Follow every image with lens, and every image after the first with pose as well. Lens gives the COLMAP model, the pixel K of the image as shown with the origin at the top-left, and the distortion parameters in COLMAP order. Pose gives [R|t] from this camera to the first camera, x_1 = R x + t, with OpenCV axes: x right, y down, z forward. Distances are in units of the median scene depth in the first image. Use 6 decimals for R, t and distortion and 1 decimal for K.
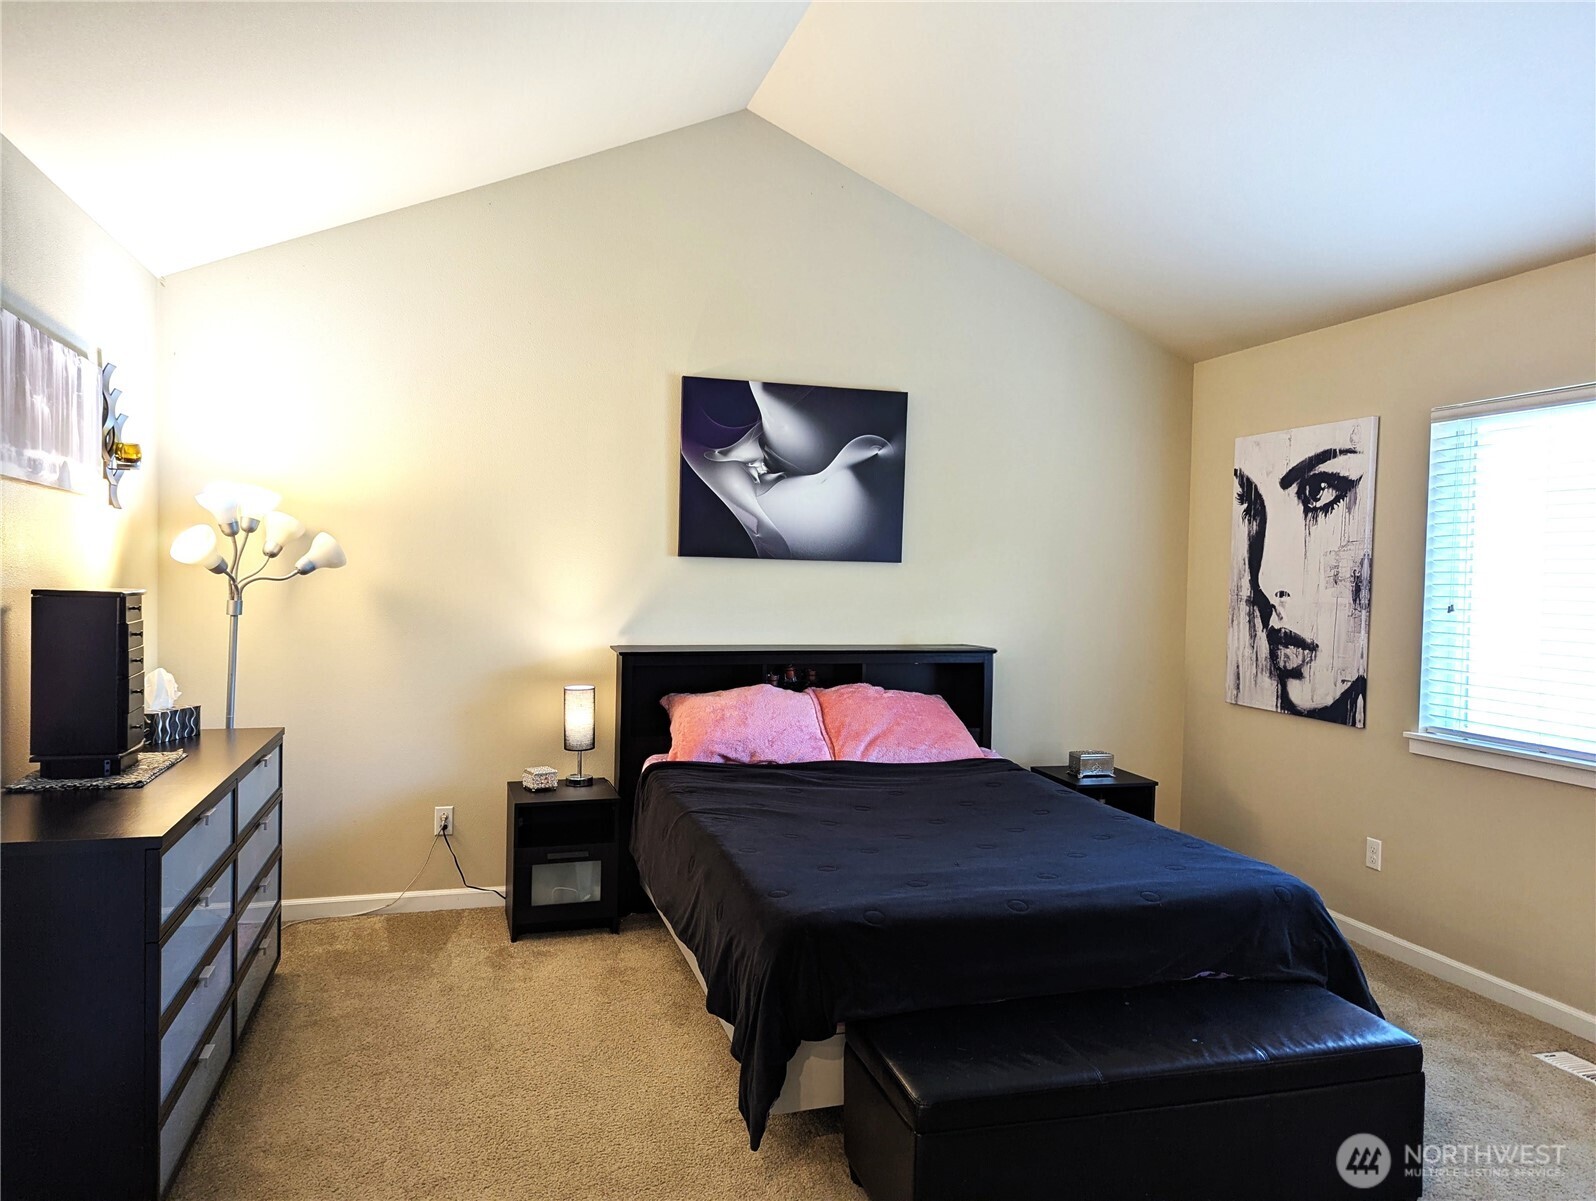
lens RADIAL K [[1122.5, 0, 793.9], [0, 1122.5, 604.8], [0, 0, 1]] dist [0.060140, -0.059538]
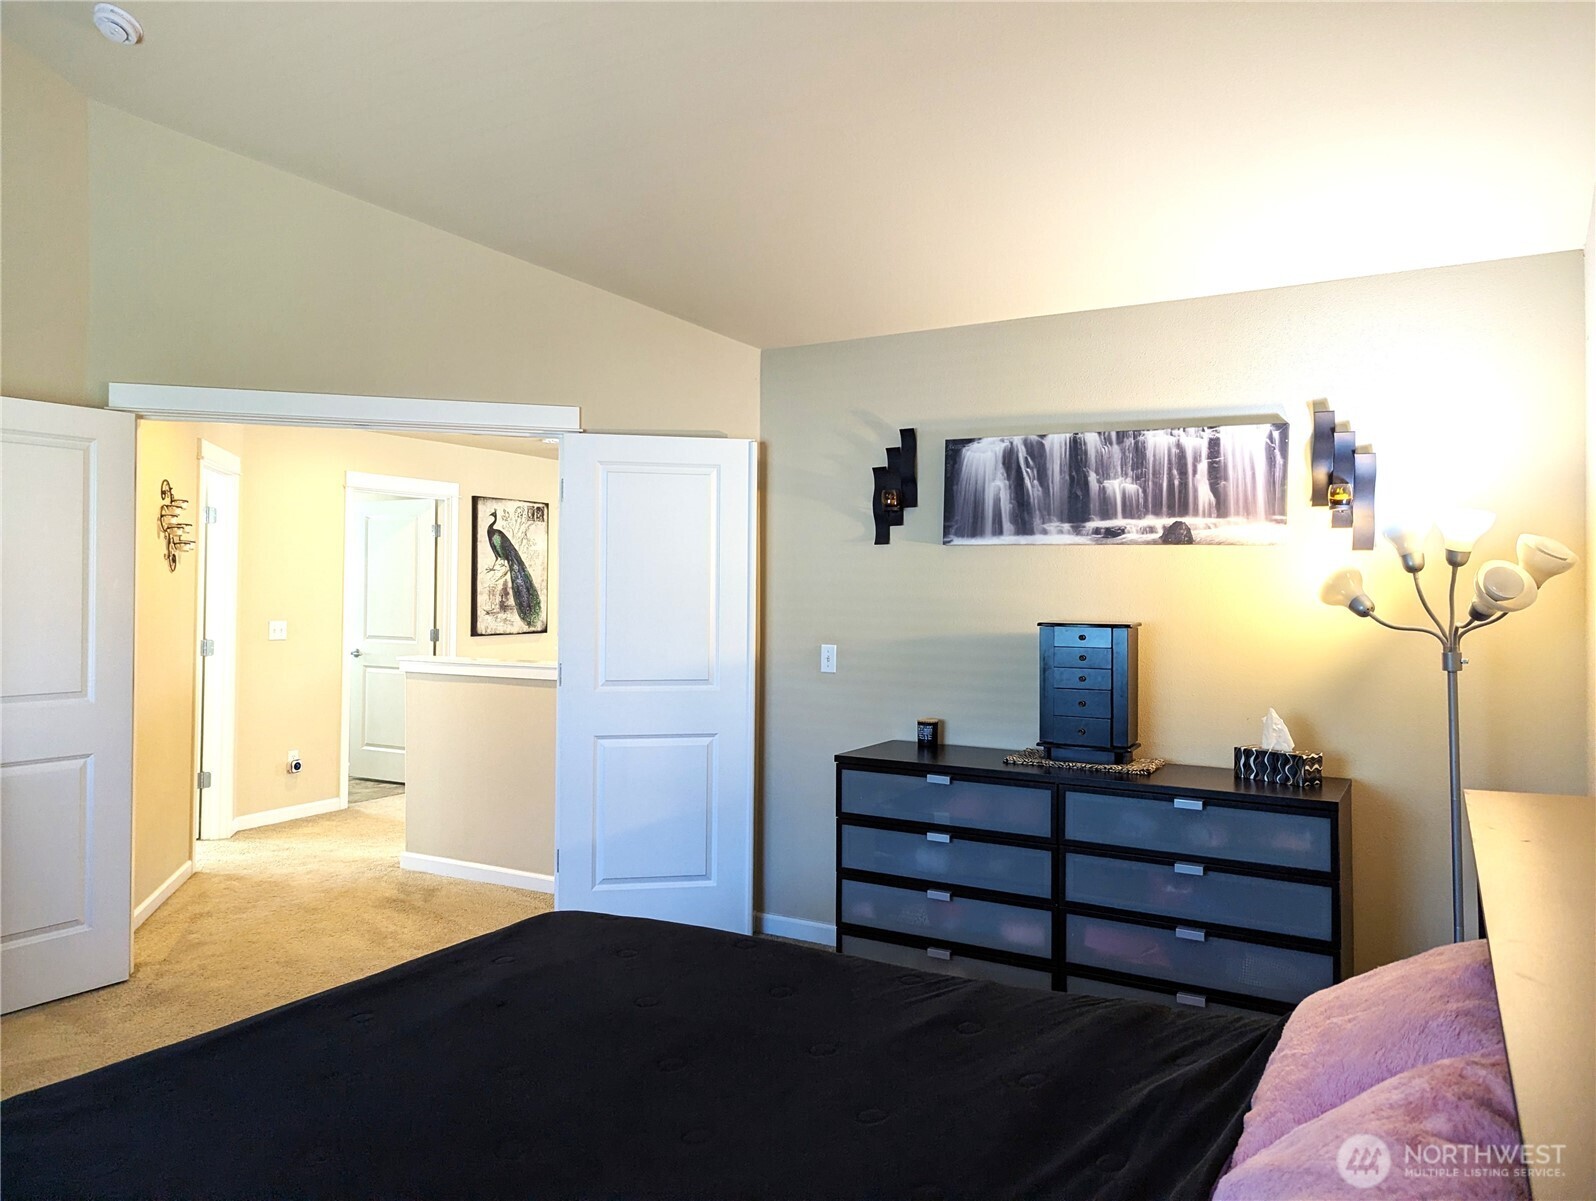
lens RADIAL K [[1122.5, 0, 811.8], [0, 1122.5, 585.3], [0, 0, 1]] dist [0.060140, -0.059538]
pose [[-0.716309, -0.030759, -0.697105, 0.328560], [-0.044271, 0.999019, 0.001410, -0.027653], [0.696377, 0.031872, -0.716968, 1.072327]]
